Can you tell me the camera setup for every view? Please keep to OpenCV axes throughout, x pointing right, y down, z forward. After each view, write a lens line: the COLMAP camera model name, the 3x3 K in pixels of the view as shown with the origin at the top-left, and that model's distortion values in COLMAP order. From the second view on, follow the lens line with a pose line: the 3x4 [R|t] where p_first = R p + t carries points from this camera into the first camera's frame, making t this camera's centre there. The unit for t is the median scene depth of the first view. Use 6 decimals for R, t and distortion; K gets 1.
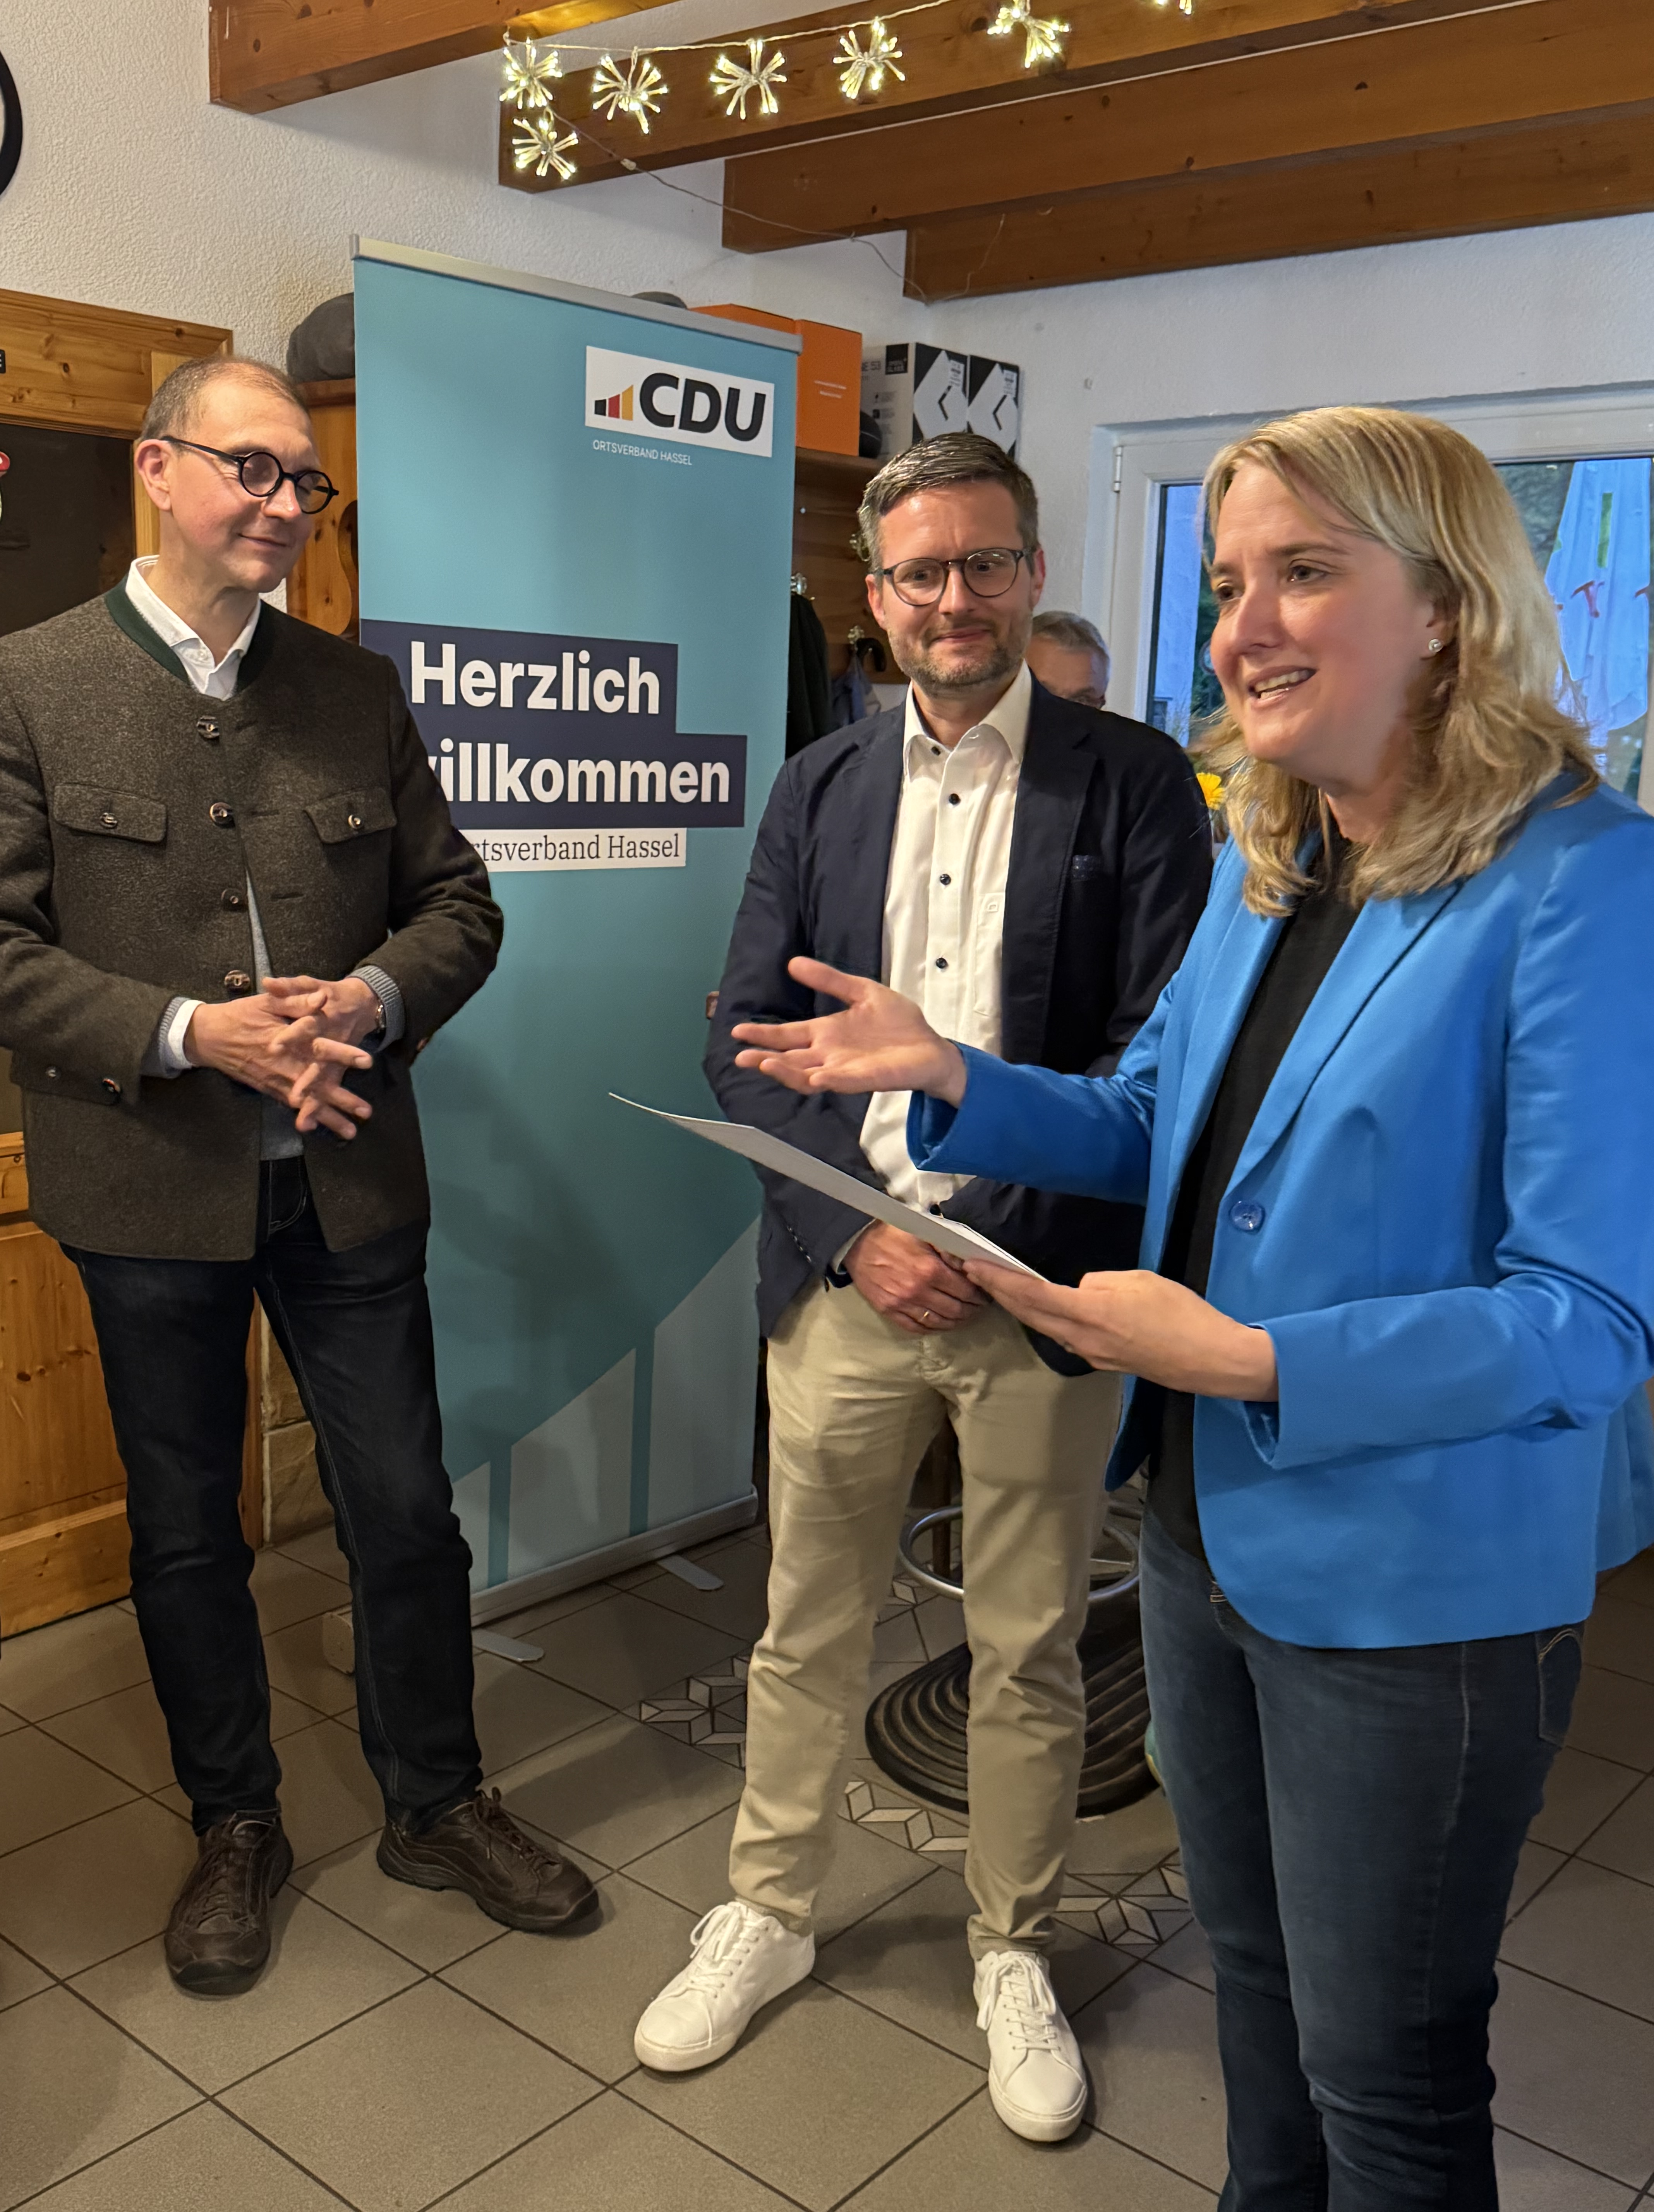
lens RADIAL K [[2090.5, 0, 827.0], [0, 2090.5, 1106.0], [0, 0, 1]] dist [0.056028, -0.014774]
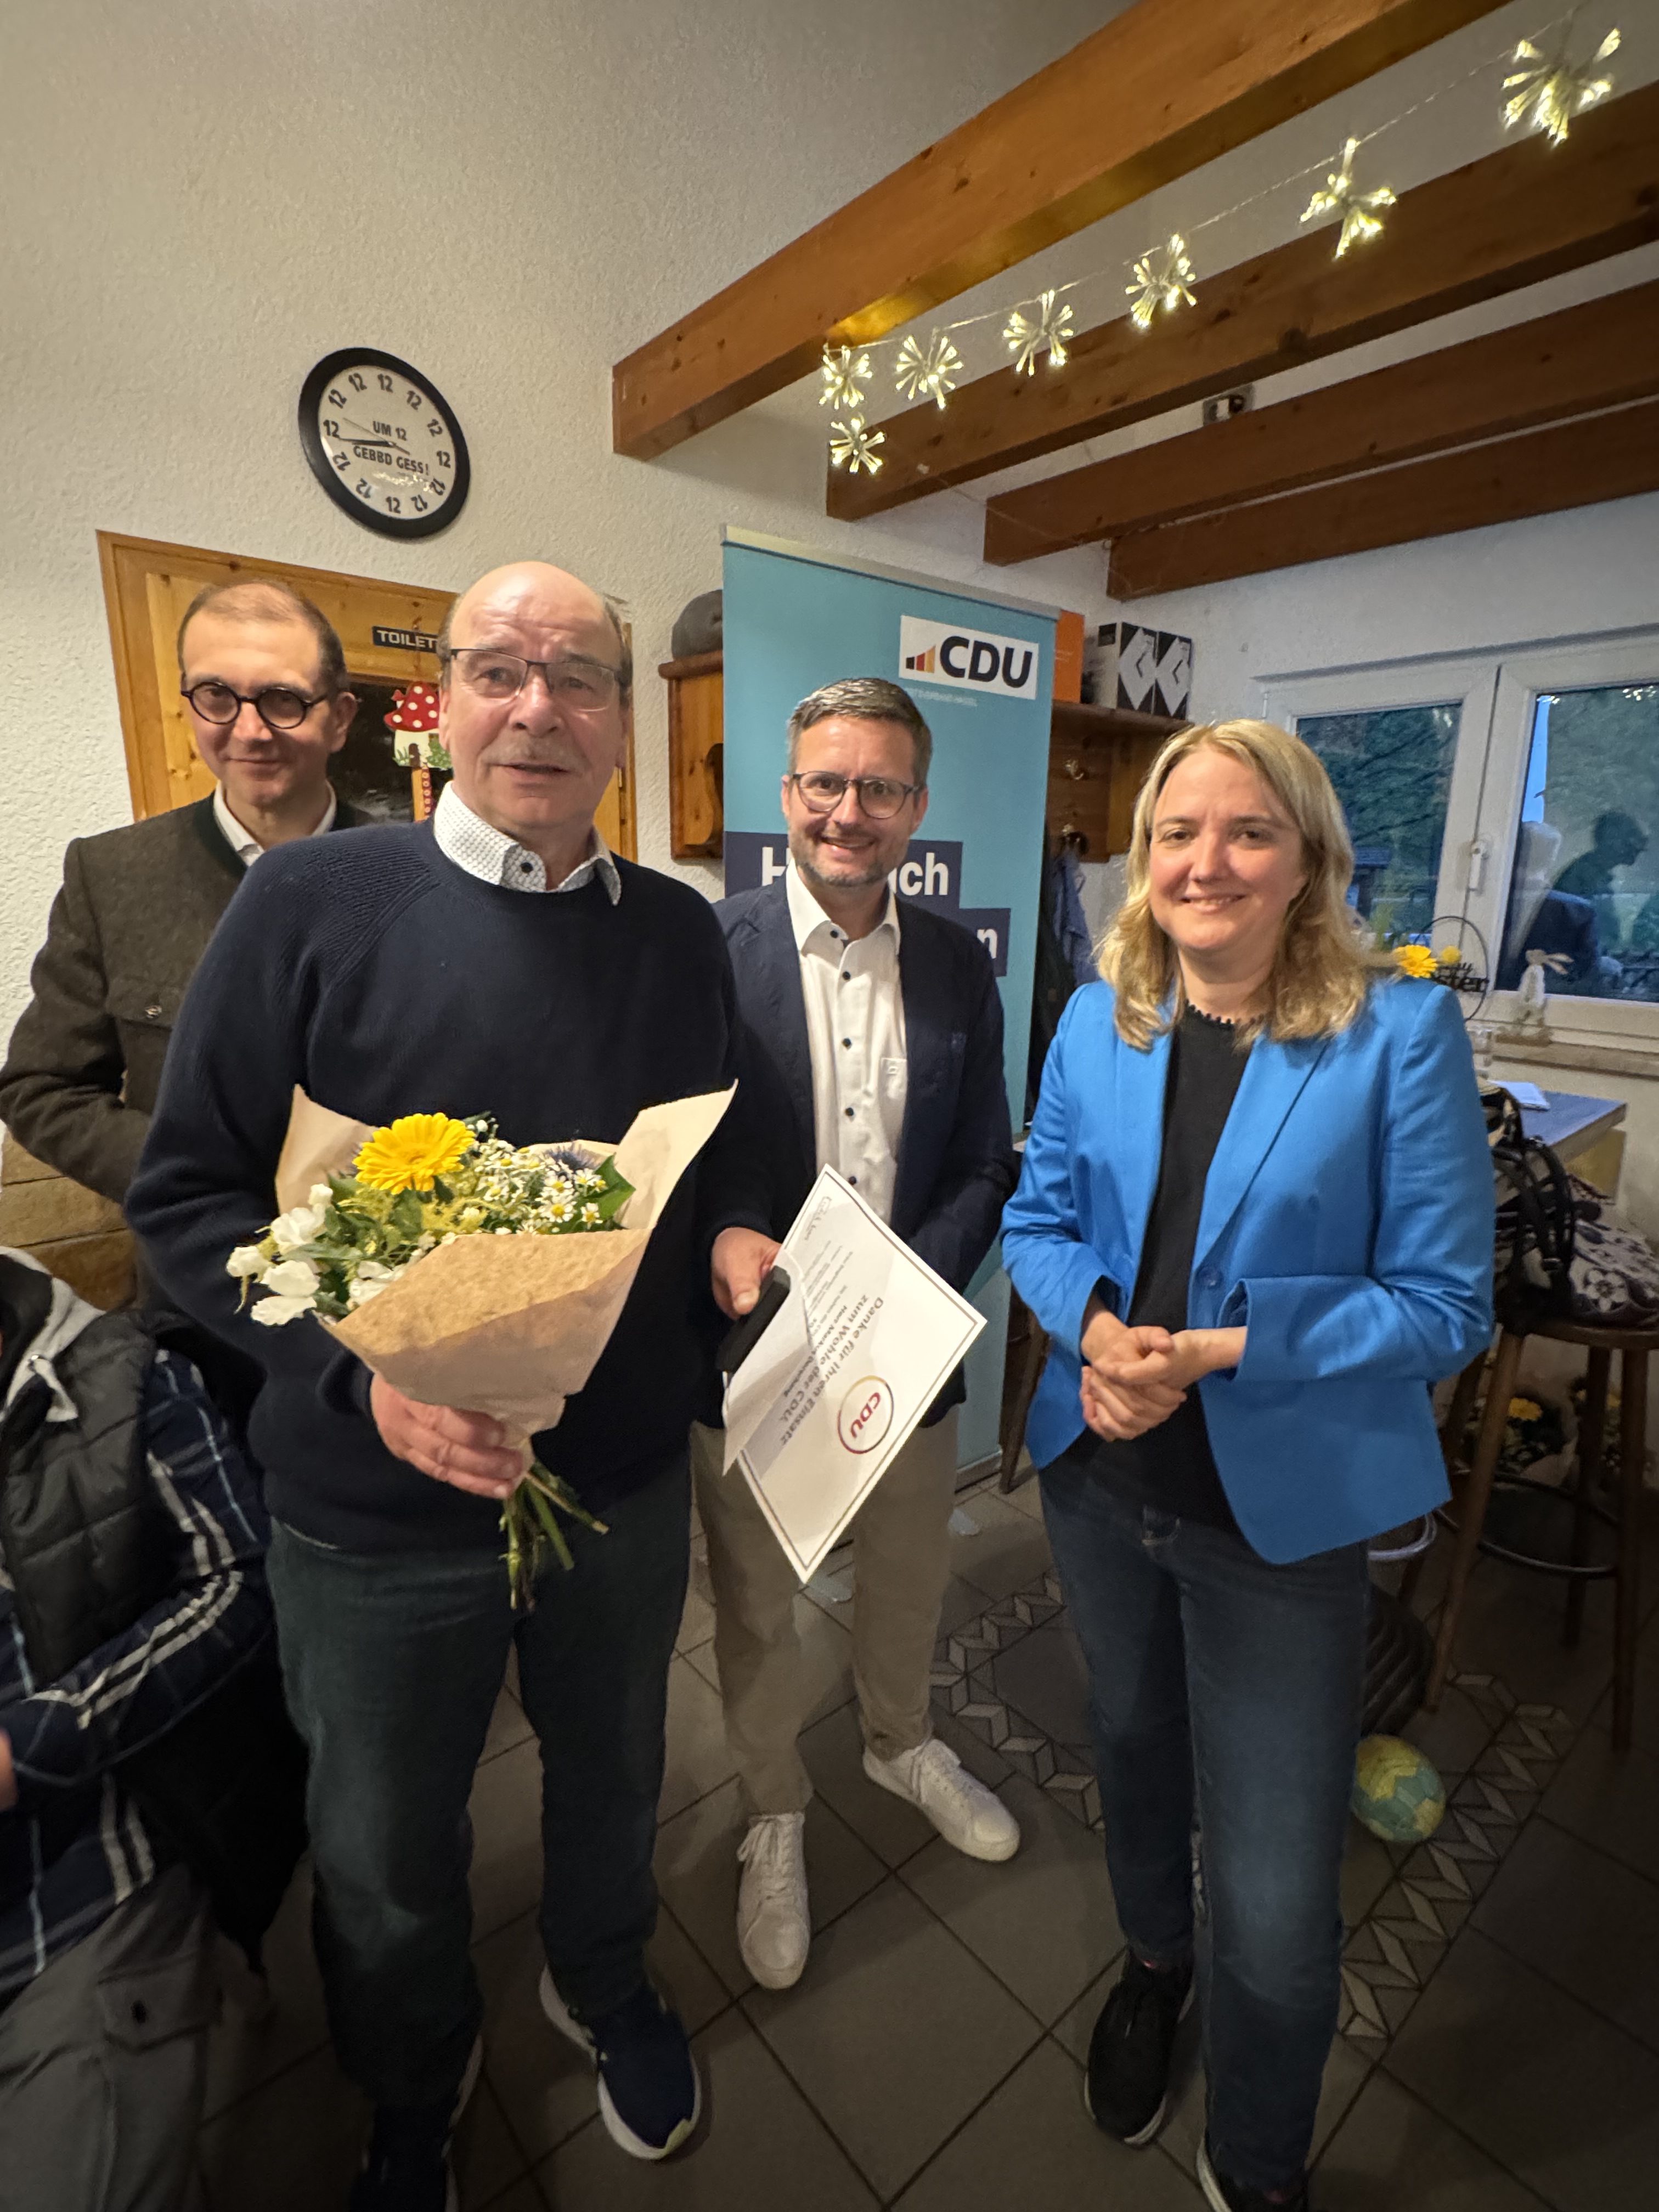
lens RADIAL K [[1056.2, 0, 827.1], [0, 1056.2, 1076.6], [0, 0, 1]] dist [0.017862, 0.000182]
pose [[0.985885, 0.017244, -0.166531, -0.037908], [-0.015479, 0.999809, 0.011892, -0.086191], [0.166705, -0.009147, 0.985964, 0.353814]]
